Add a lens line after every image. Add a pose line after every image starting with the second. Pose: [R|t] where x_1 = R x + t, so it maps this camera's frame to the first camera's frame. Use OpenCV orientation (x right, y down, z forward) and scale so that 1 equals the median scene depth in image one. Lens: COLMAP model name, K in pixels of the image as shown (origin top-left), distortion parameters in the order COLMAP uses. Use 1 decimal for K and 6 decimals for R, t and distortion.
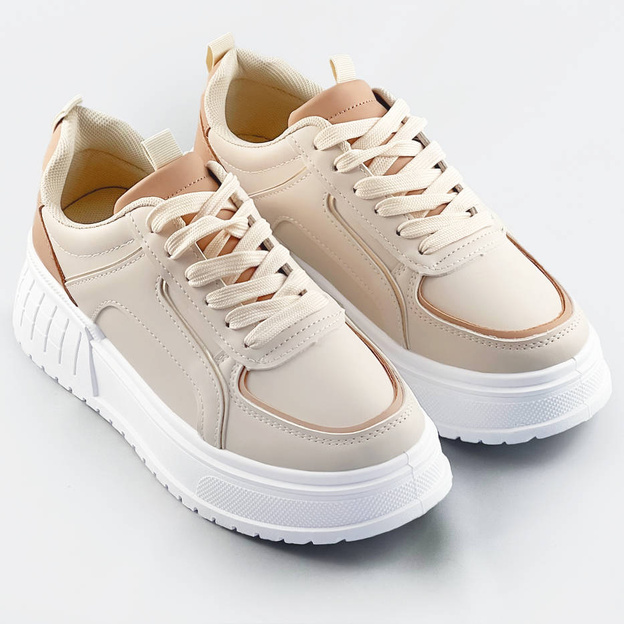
lens RADIAL K [[2459.5, 0, 308.9], [0, 2459.5, 314.1], [0, 0, 1]] dist [0.770735, 0.000000]
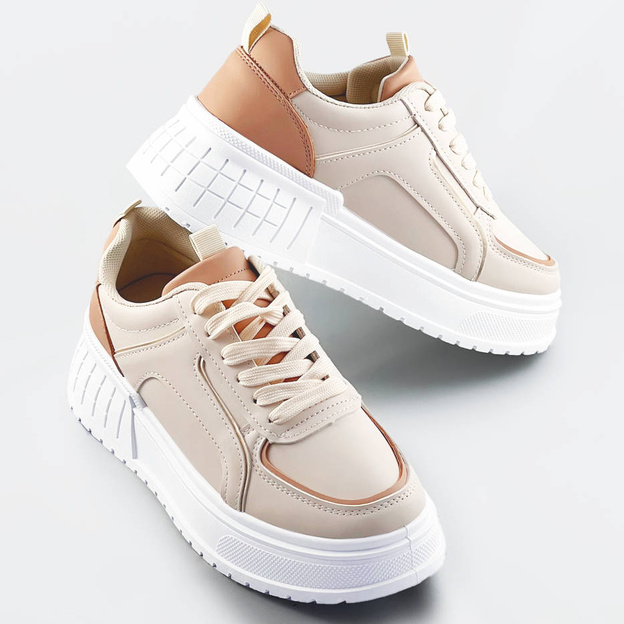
lens RADIAL K [[2459.5, 0, 314.9], [0, 2459.5, 312.1], [0, 0, 1]] dist [0.770735, 0.000000]
pose [[0.997317, 0.069173, -0.023942, 0.017807], [-0.070061, 0.996801, -0.038460, 0.005093], [0.021205, 0.040035, 0.998973, -0.117233]]
